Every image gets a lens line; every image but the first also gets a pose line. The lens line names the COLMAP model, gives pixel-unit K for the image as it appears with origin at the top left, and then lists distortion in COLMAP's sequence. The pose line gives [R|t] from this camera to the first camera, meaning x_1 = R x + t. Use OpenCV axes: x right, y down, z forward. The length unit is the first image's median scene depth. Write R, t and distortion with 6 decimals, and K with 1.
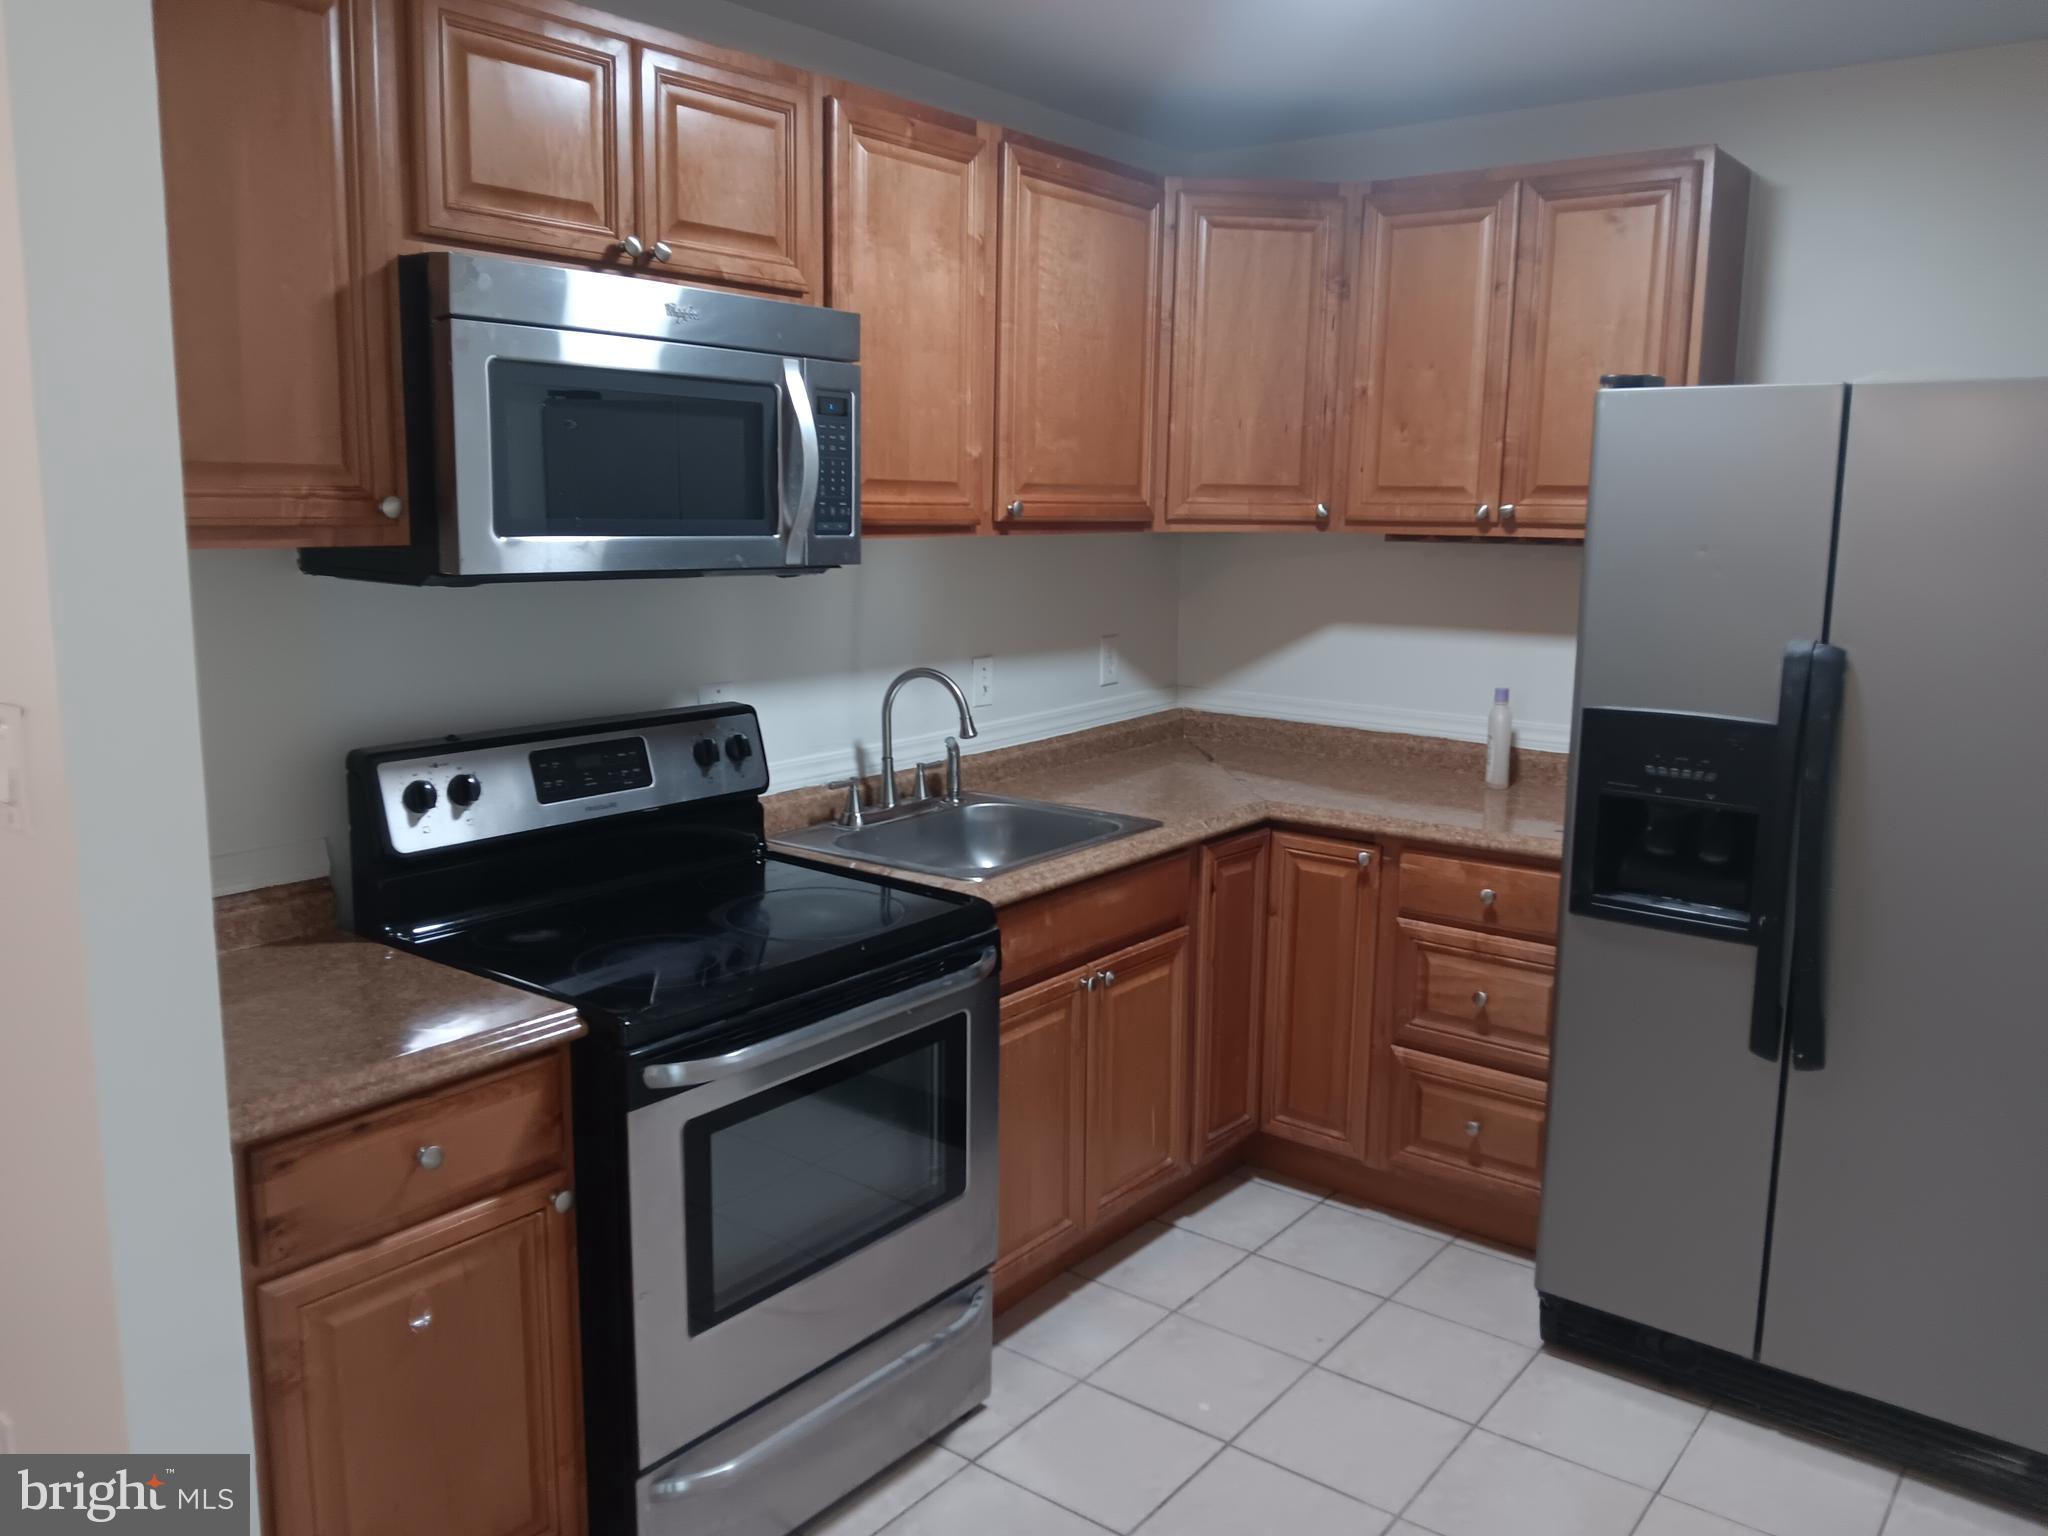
lens RADIAL K [[1579.7, 0, 1018.8], [0, 1579.7, 803.2], [0, 0, 1]] dist [0.113839, -0.240223]
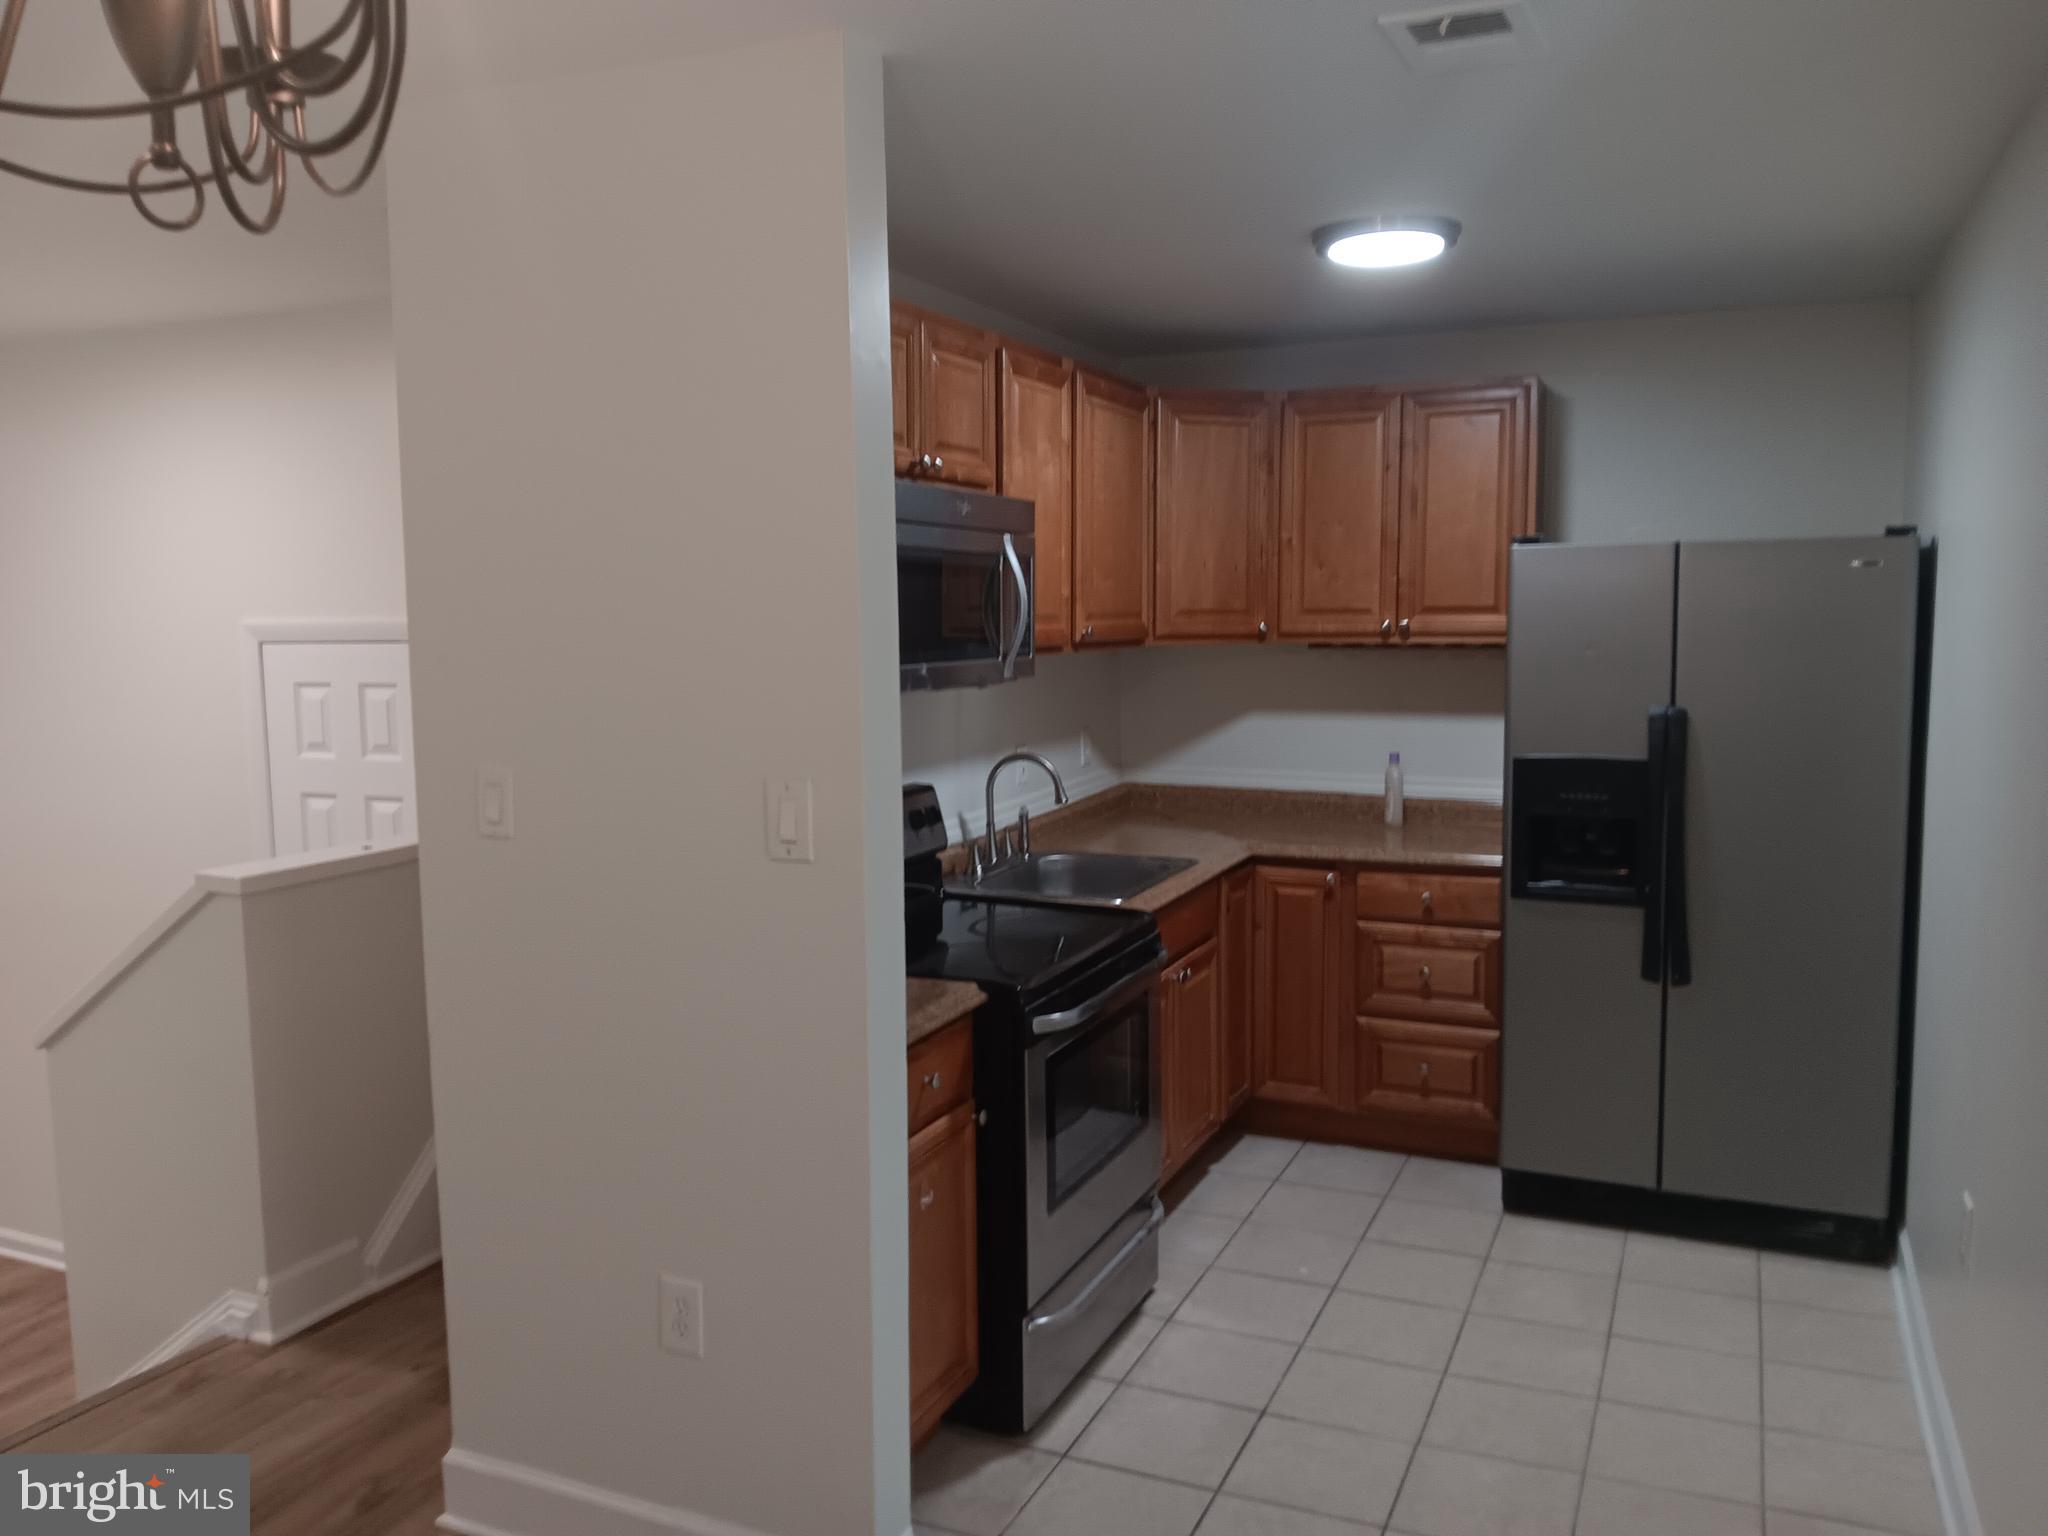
lens RADIAL K [[1579.7, 0, 1018.8], [0, 1579.7, 803.2], [0, 0, 1]] dist [0.113839, -0.240223]
pose [[0.971407, -0.051244, 0.231823, -0.357705], [0.066478, 0.996078, -0.058383, 0.031569], [-0.227923, 0.072125, 0.971004, -0.267460]]
